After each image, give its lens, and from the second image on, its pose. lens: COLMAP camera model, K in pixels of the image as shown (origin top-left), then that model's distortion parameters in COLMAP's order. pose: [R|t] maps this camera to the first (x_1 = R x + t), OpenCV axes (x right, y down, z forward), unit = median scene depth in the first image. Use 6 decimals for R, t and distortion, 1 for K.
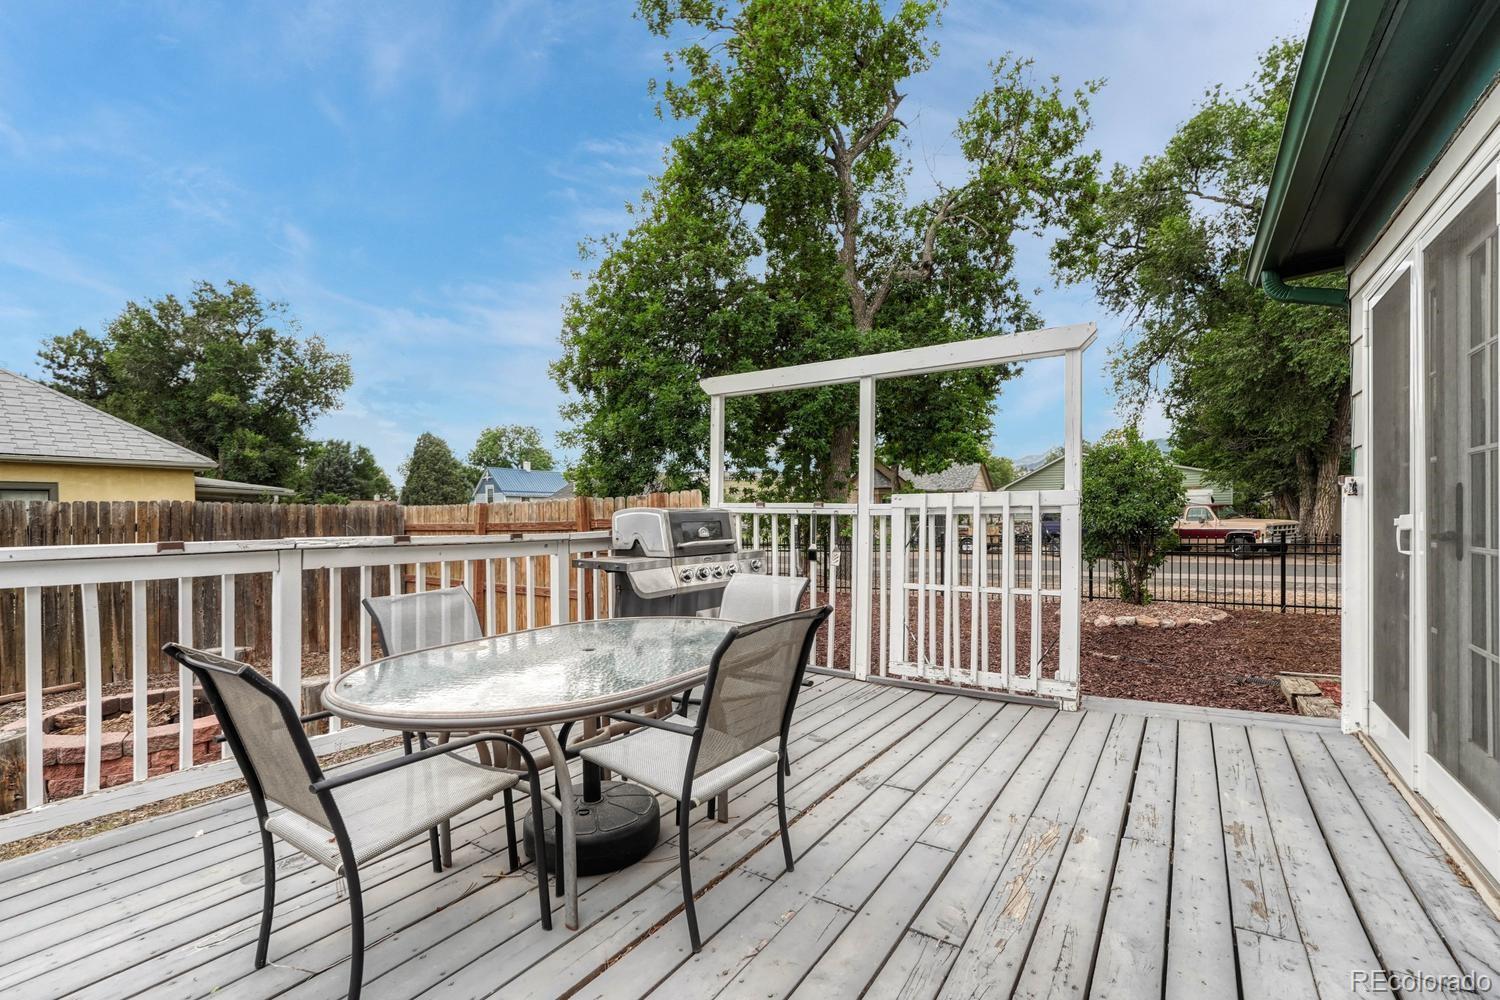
lens RADIAL K [[606.5, 0, 748.2], [0, 606.5, 526.7], [0, 0, 1]] dist [-0.008550, -0.000101]
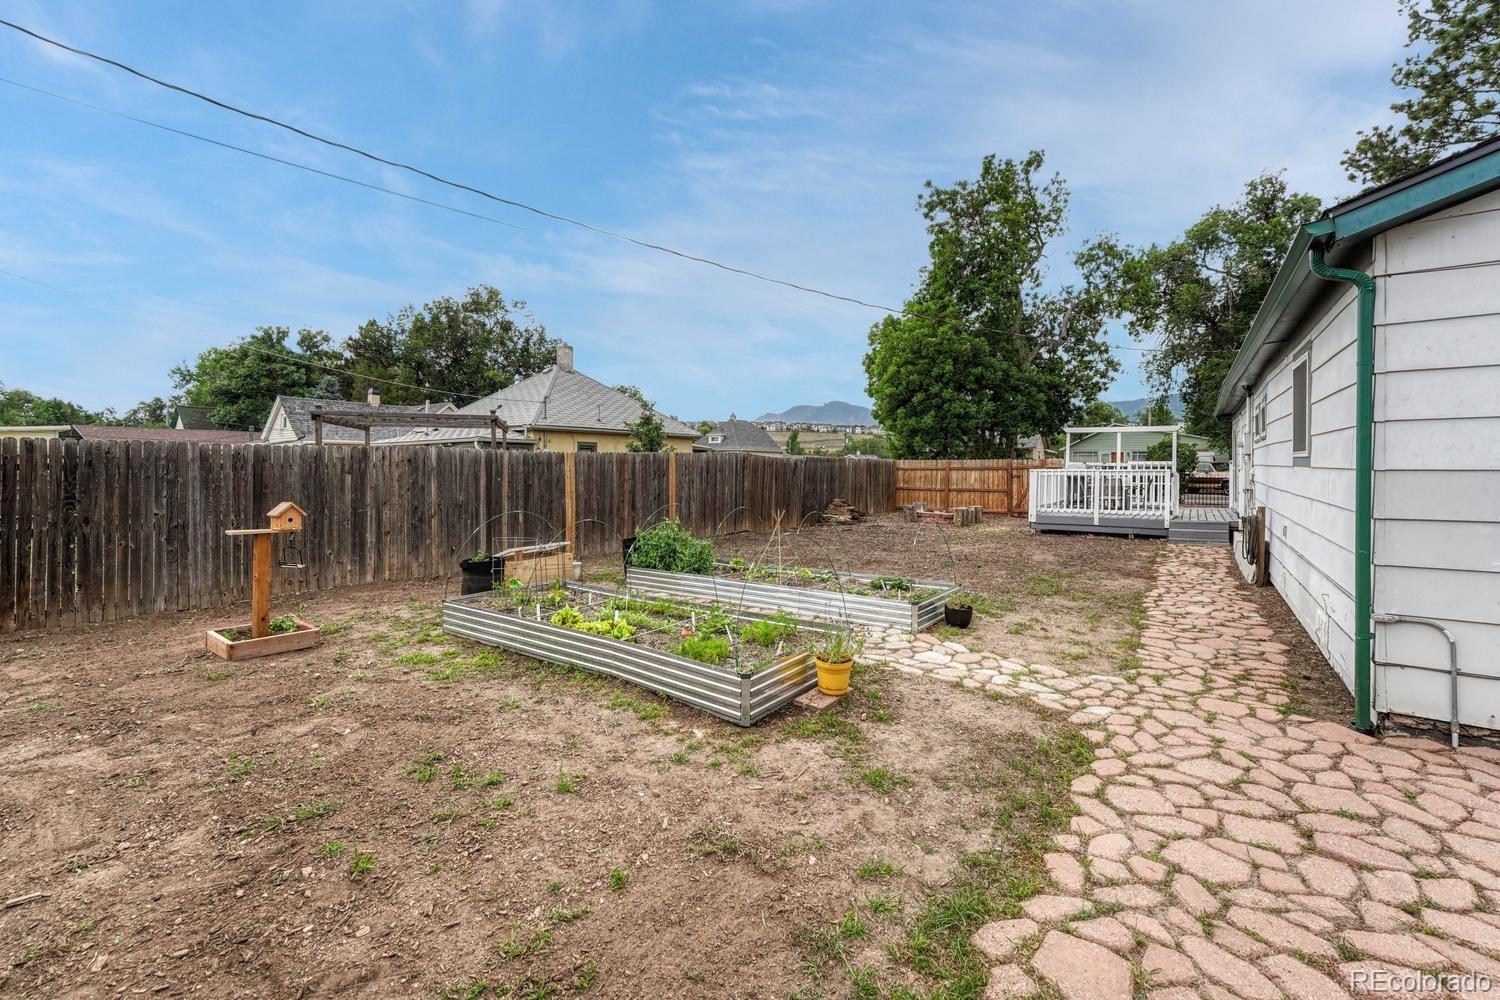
lens RADIAL K [[617.3, 0, 746.1], [0, 617.3, 464.7], [0, 0, 1]] dist [-0.002372, -0.000161]
pose [[0.999900, 0.014121, -0.000539, -0.426179], [-0.014128, 0.999761, -0.016694, 0.011942], [0.000303, 0.016699, 0.999861, -0.576021]]
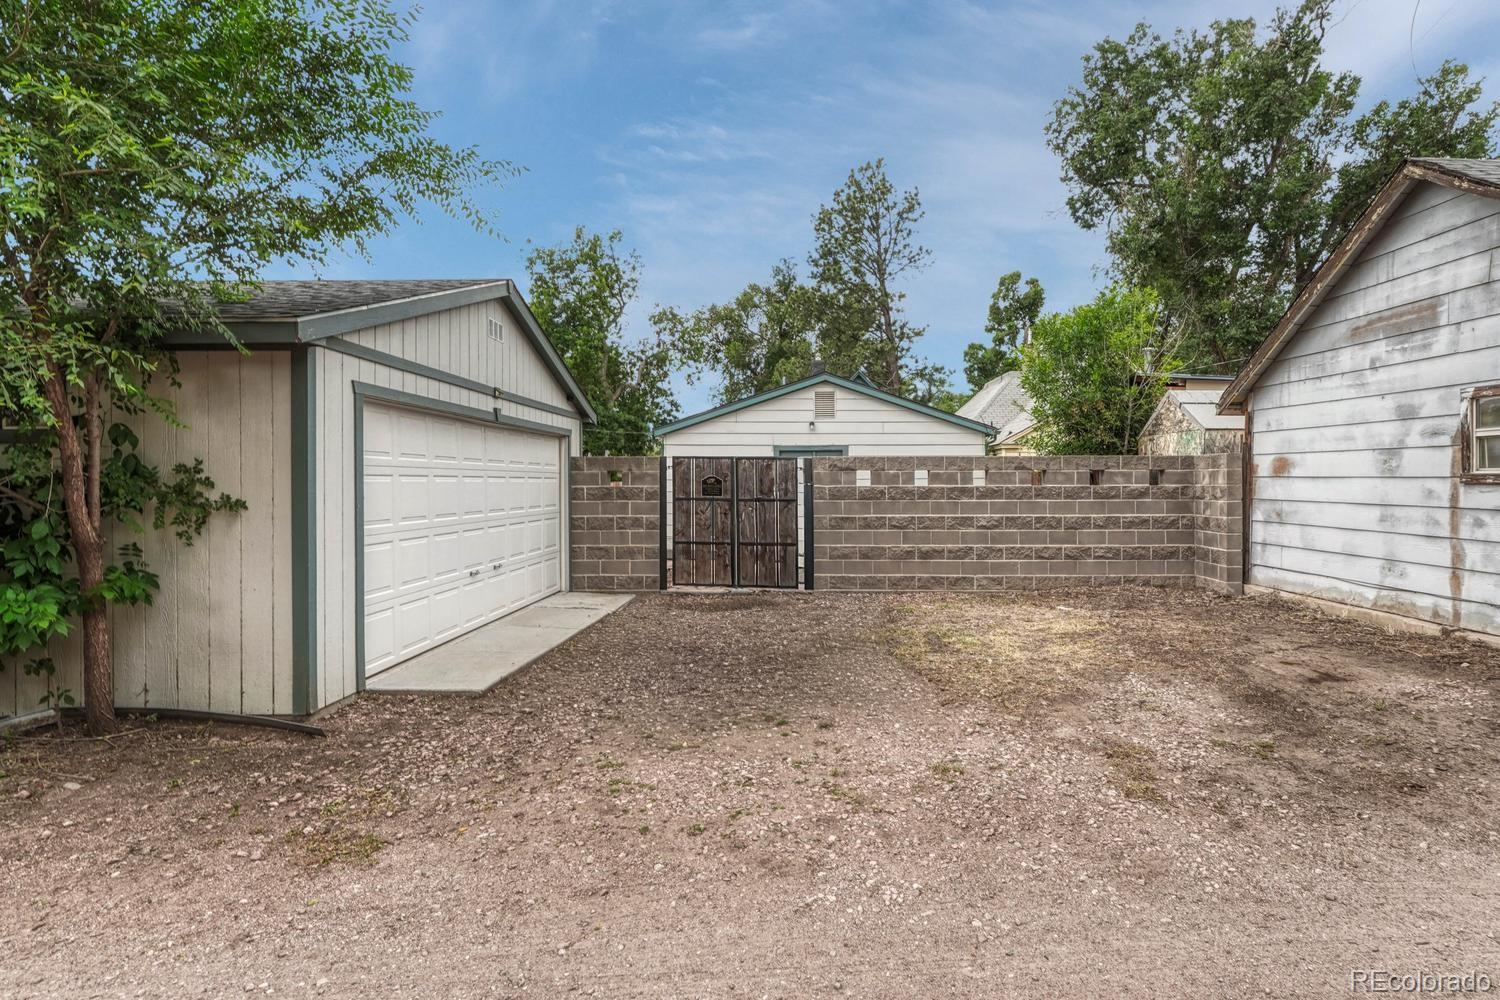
lens RADIAL K [[773.9, 0, 820.3], [0, 773.9, 481.6], [0, 0, 1]] dist [-0.002637, 0.000256]
pose [[0.787625, 0.010152, 0.616071, -0.621889], [0.002798, 0.999795, -0.020053, 0.015847], [-0.616149, 0.017518, 0.787435, -1.124063]]
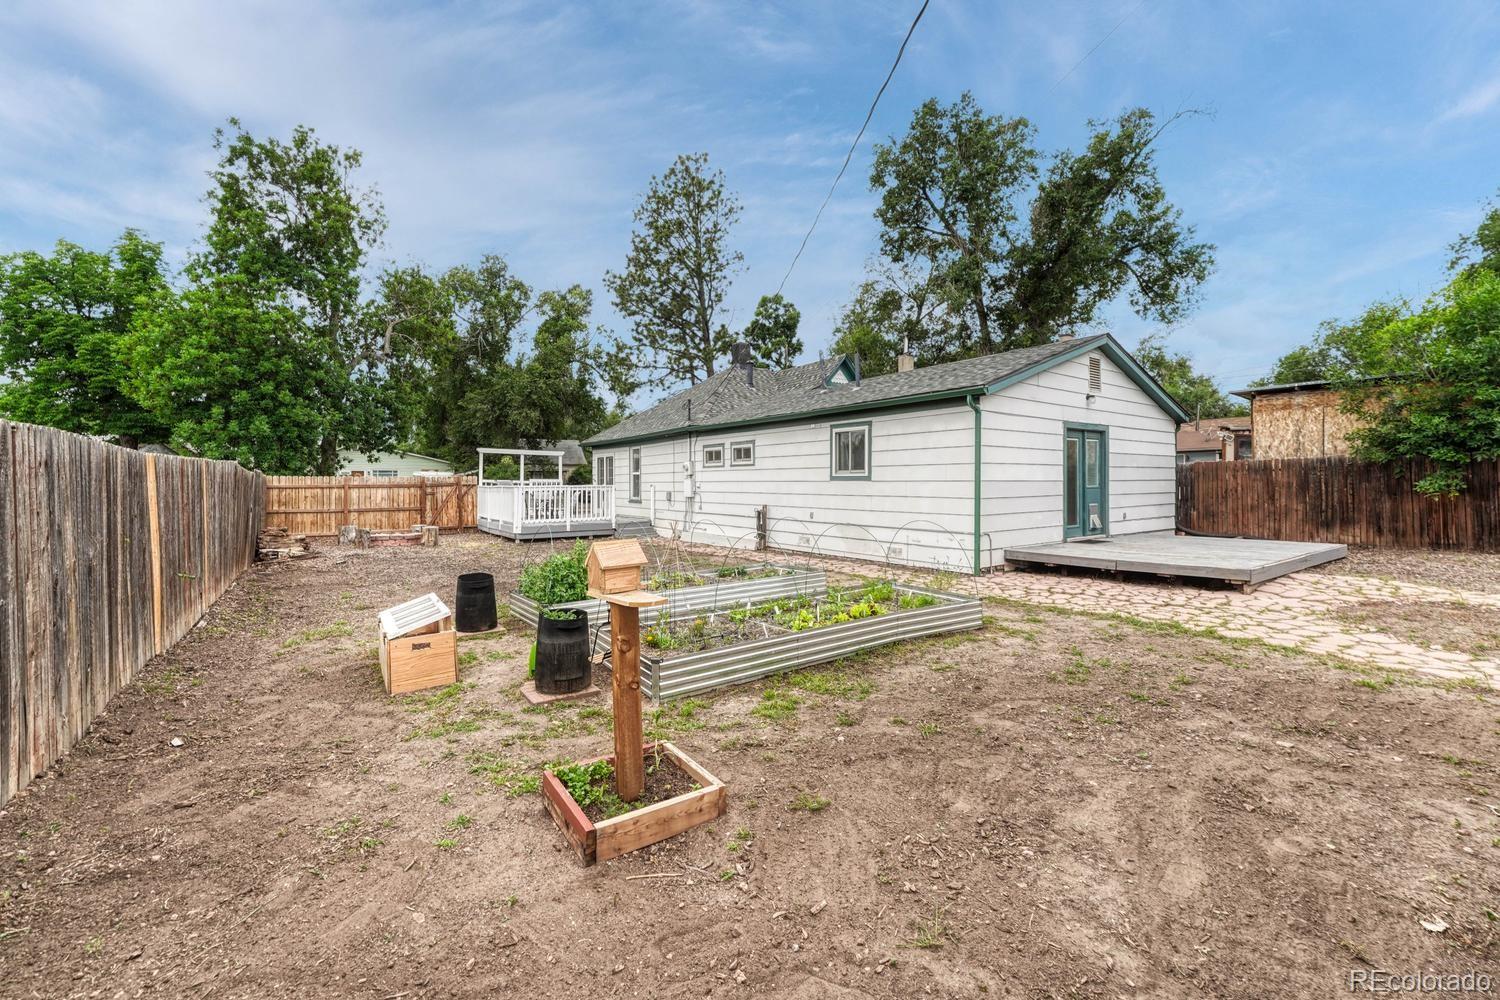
lens RADIAL K [[608.7, 0, 769.5], [0, 608.7, 485.1], [0, 0, 1]] dist [-0.022872, 0.000070]
pose [[0.299495, 0.009950, 0.954046, -0.682188], [0.014976, 0.999773, -0.015128, 0.016039], [-0.953980, 0.018819, 0.299278, -0.424554]]
